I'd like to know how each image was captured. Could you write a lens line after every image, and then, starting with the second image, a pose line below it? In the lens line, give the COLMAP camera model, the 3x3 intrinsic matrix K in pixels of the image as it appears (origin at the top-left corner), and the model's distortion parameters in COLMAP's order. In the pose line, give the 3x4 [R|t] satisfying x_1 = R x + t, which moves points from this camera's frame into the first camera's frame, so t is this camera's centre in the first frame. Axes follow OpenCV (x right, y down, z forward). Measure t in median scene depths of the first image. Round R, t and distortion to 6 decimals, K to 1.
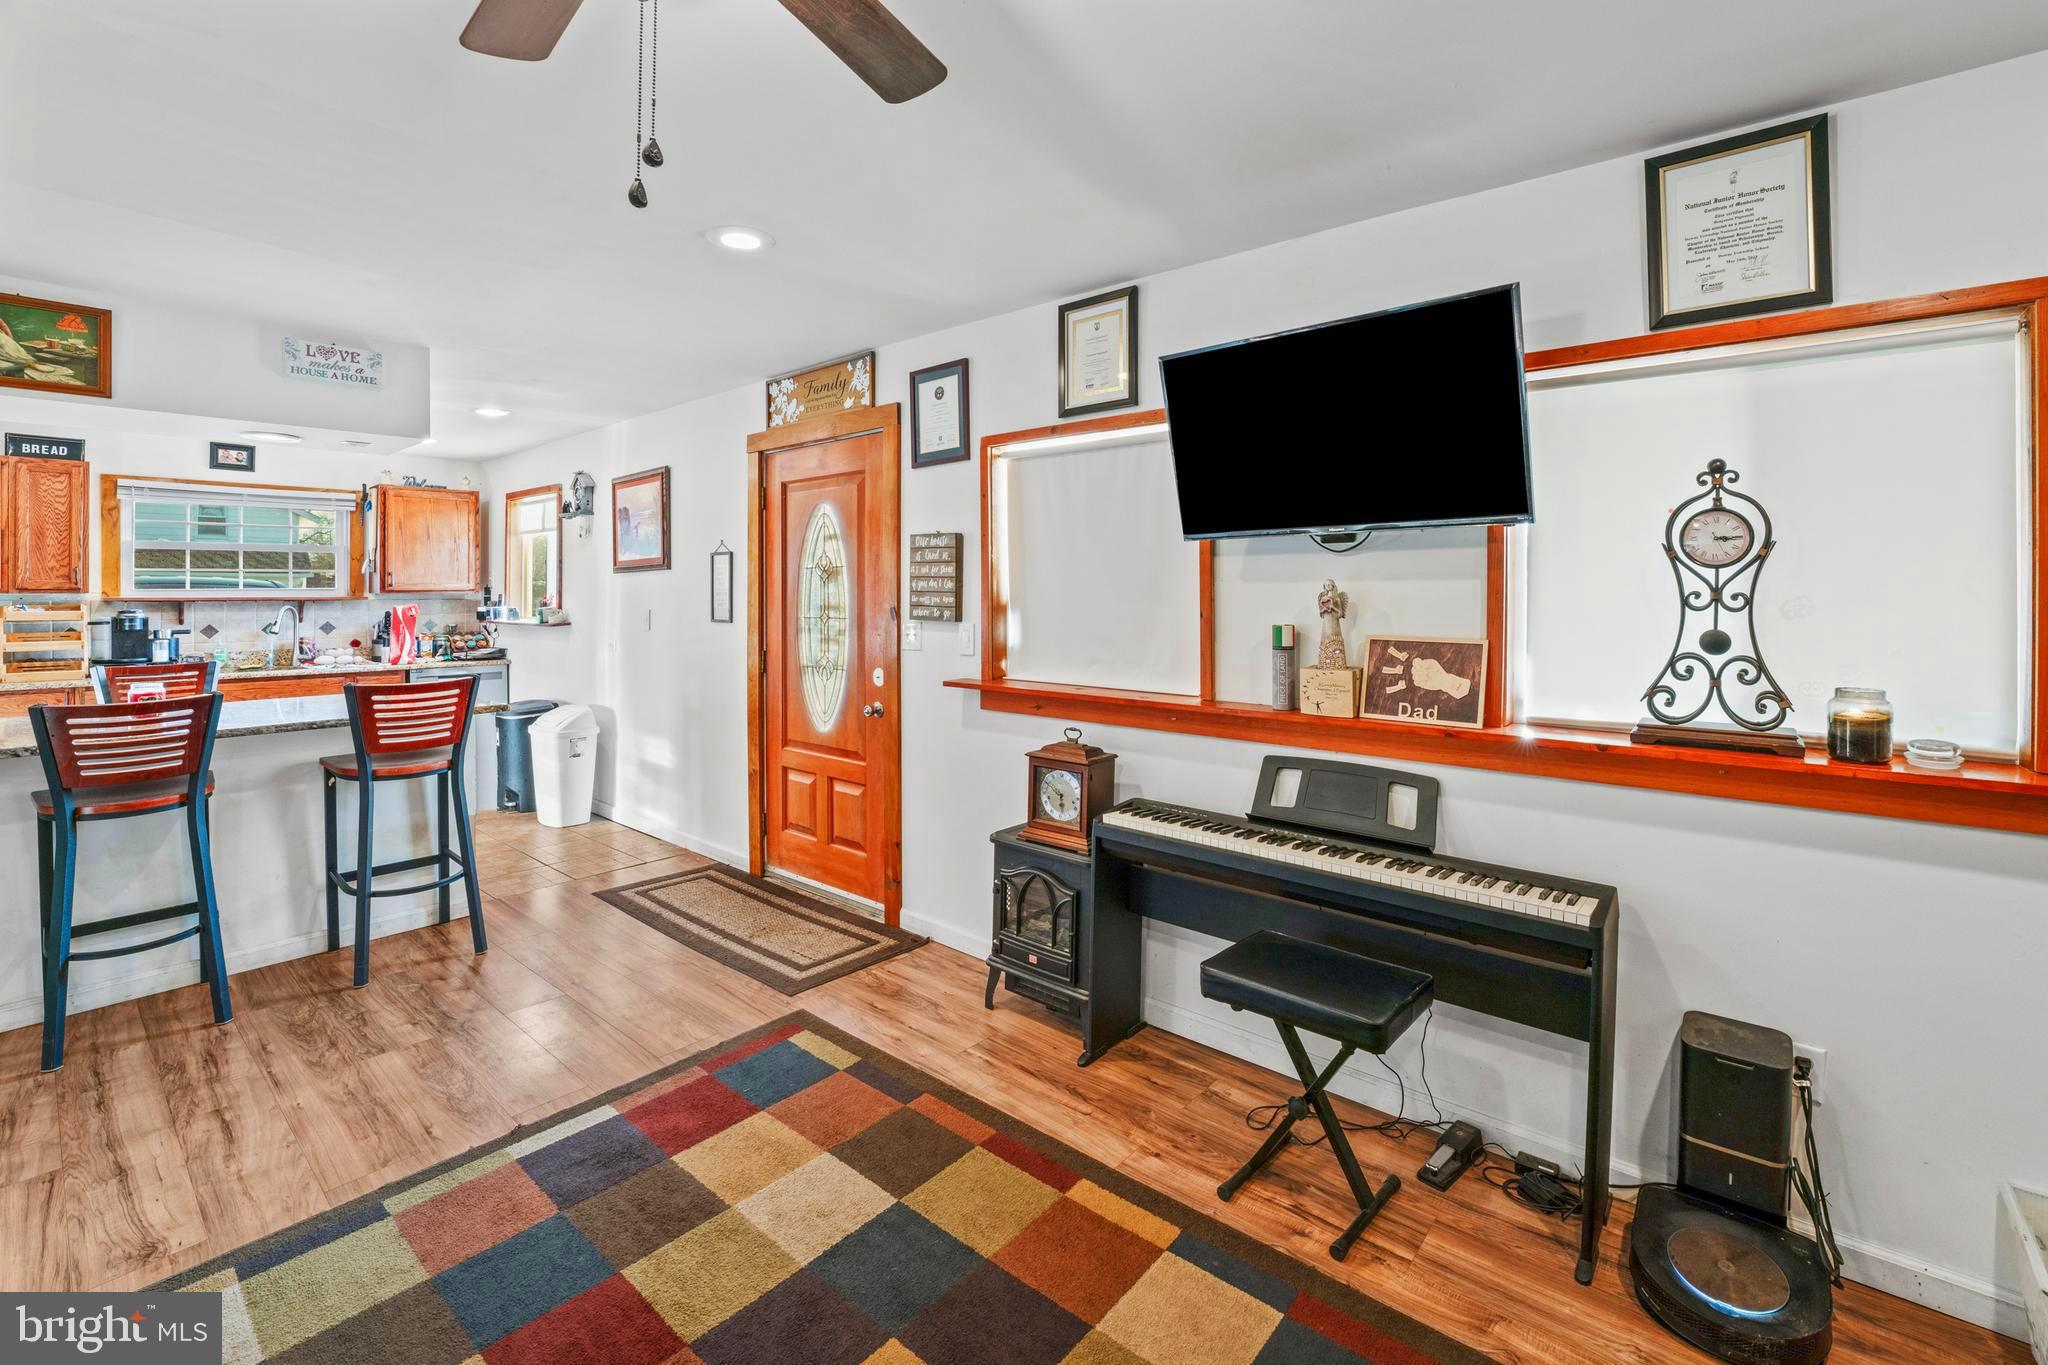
lens RADIAL K [[875.0, 0, 1064.1], [0, 875.0, 582.4], [0, 0, 1]] dist [-0.033864, 0.006923]
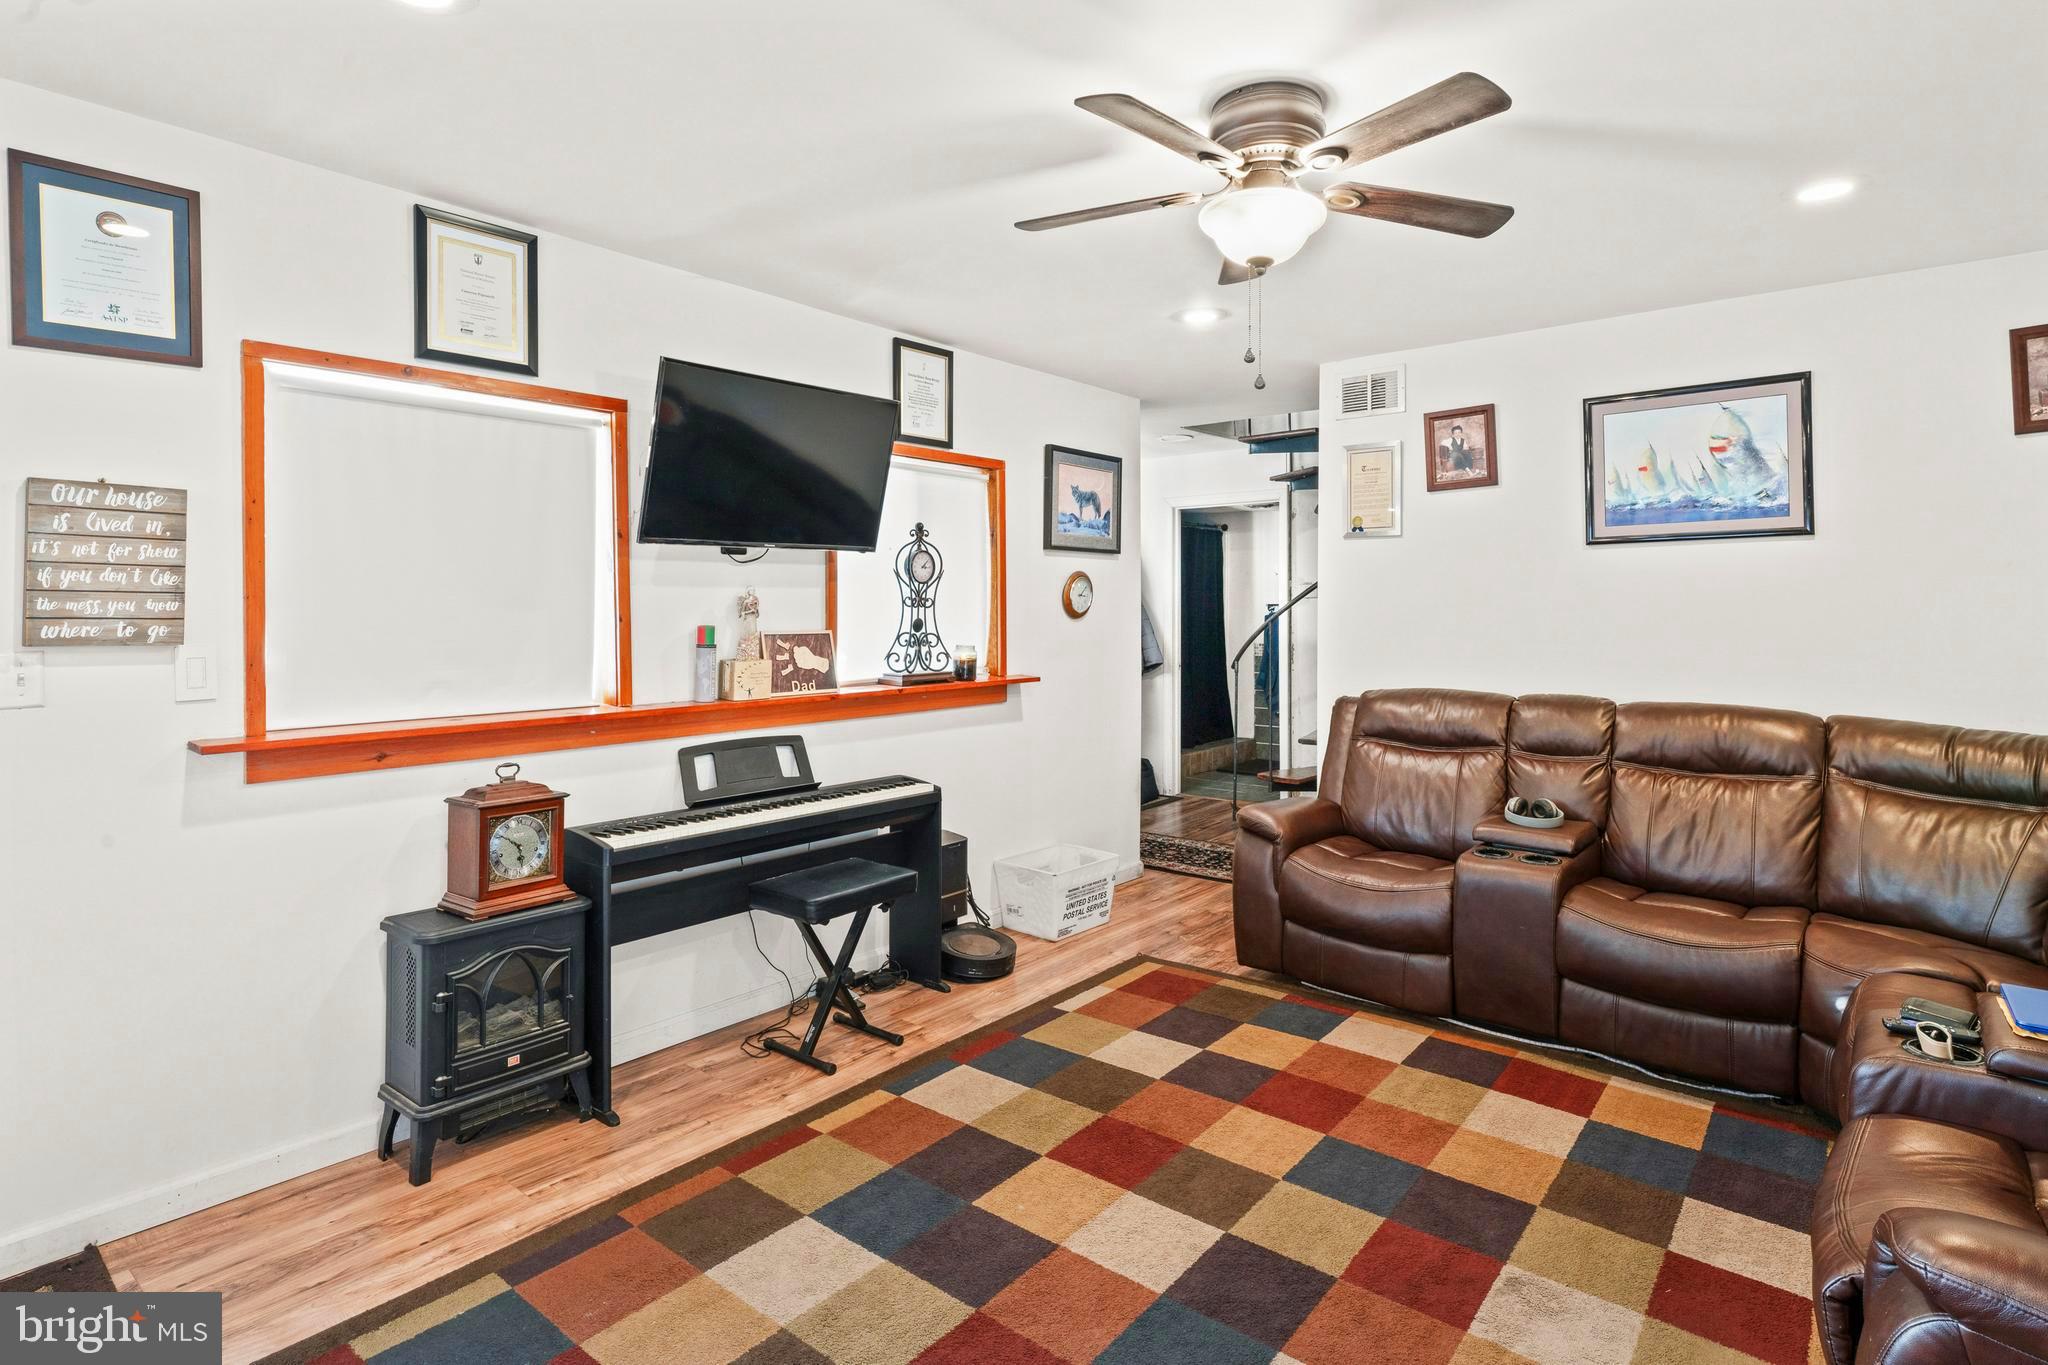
lens RADIAL K [[1053.8, 0, 1024.7], [0, 1053.8, 602.5], [0, 0, 1]] dist [0.000394, -0.000228]
pose [[-0.000087, 0.000441, 1.000000, -1.147558], [-0.010614, 0.999944, -0.000442, 0.016746], [-0.999944, -0.010614, -0.000082, 0.628171]]
